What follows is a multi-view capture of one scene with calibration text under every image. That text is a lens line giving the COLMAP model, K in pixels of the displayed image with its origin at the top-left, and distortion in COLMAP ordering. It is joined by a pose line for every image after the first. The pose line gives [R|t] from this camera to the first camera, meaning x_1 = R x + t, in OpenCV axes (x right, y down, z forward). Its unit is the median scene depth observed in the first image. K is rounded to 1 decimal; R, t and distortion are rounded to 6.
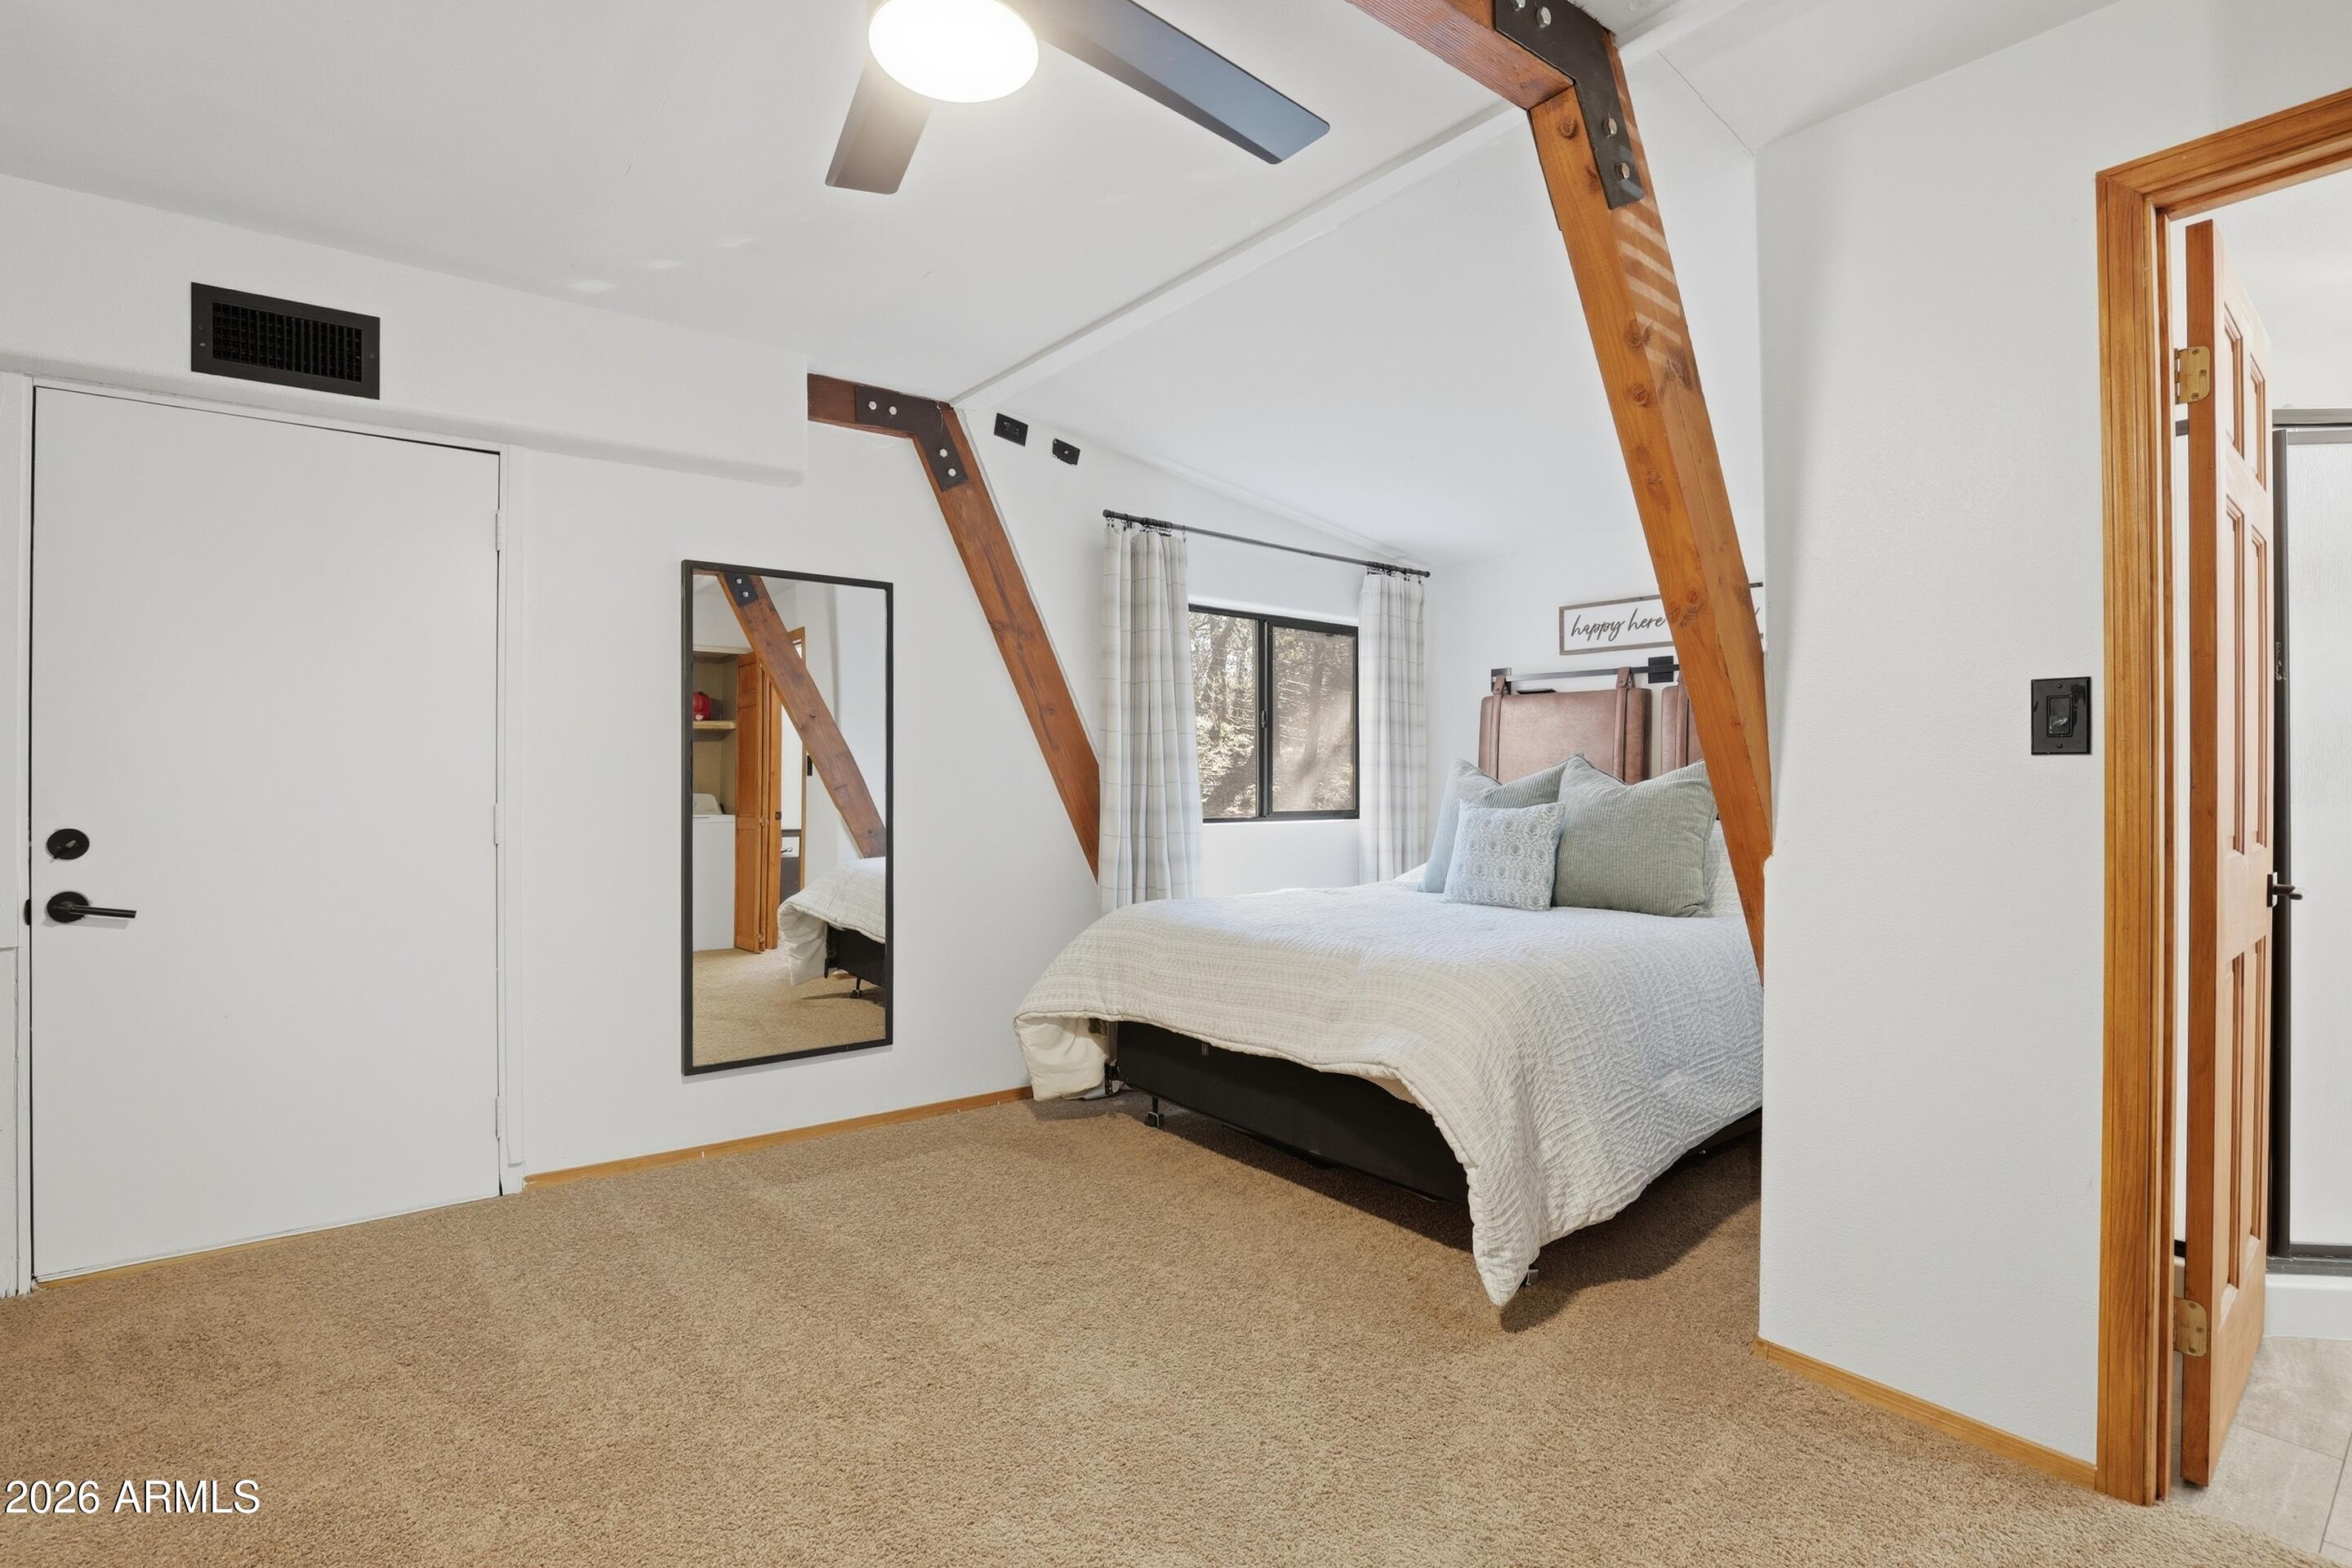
lens RADIAL K [[1099.4, 0, 1175.5], [0, 1099.4, 777.8], [0, 0, 1]] dist [-0.023814, 0.002238]
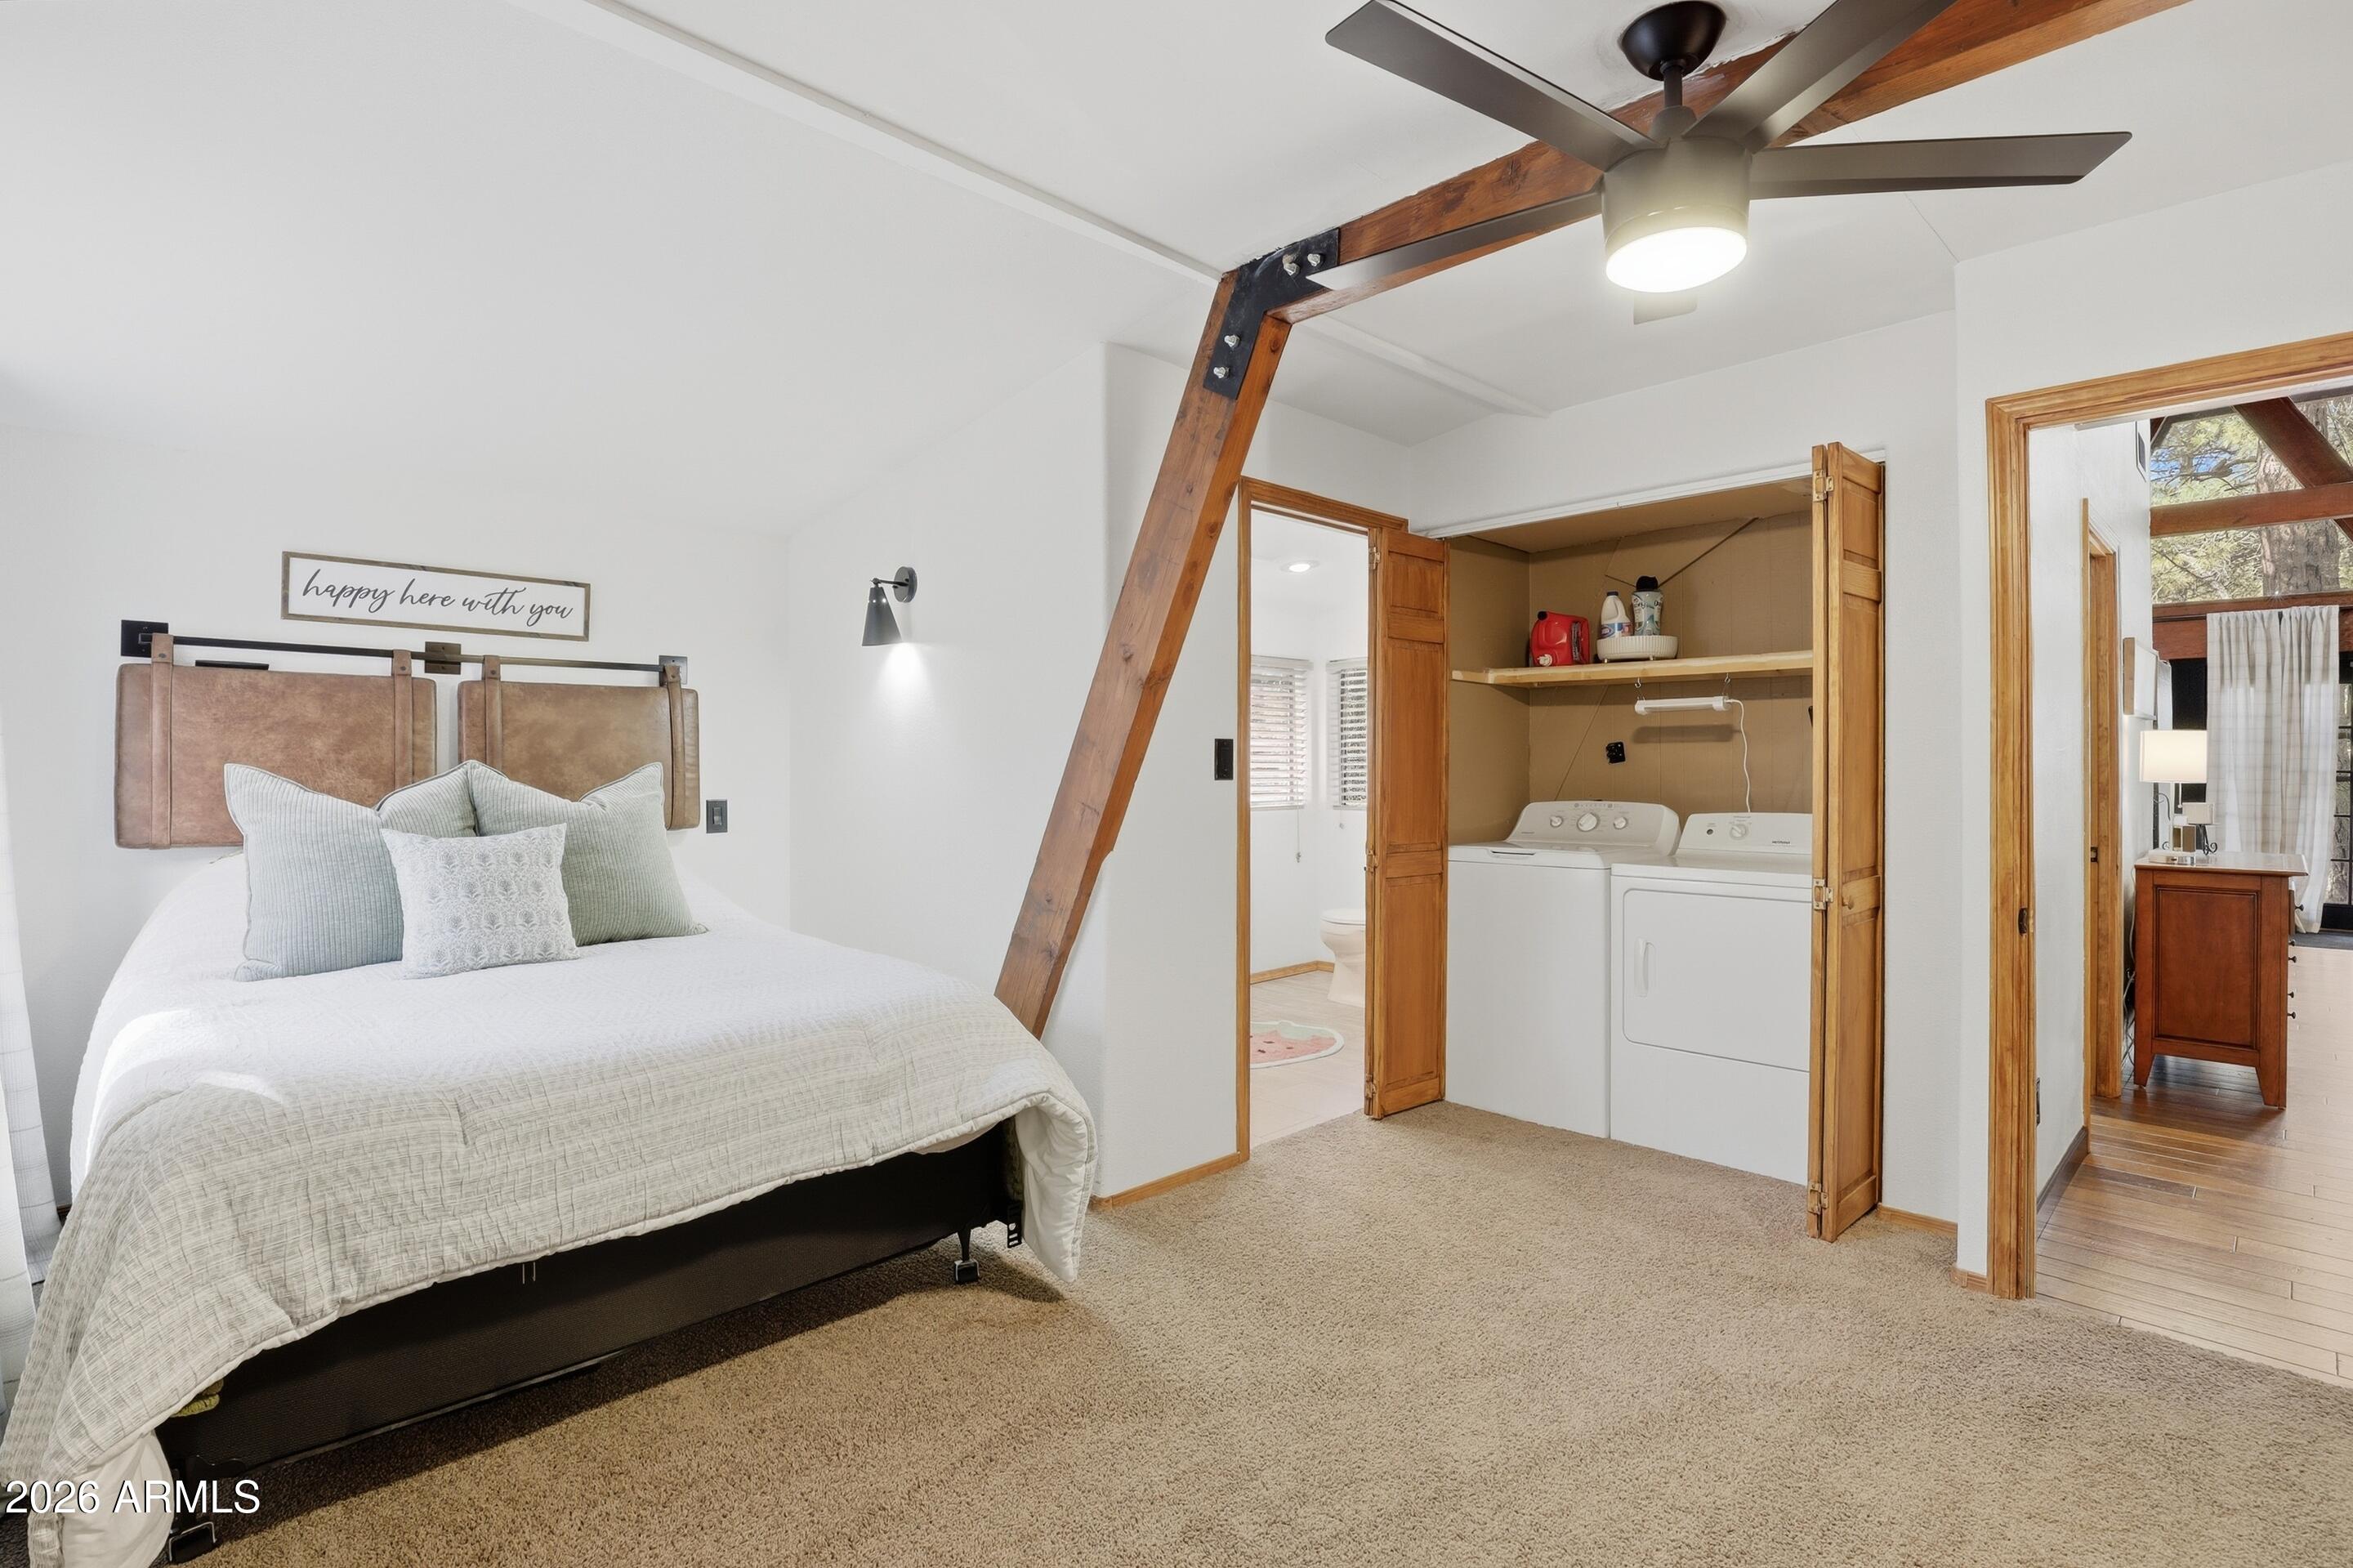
lens RADIAL K [[1100.0, 0, 1163.0], [0, 1100.0, 768.4], [0, 0, 1]] dist [-0.023814, 0.002238]
pose [[-0.079621, -0.009186, 0.996783, -0.423722], [-0.004053, 0.999952, 0.008892, -0.023886], [-0.996817, -0.003332, -0.079655, 0.509978]]
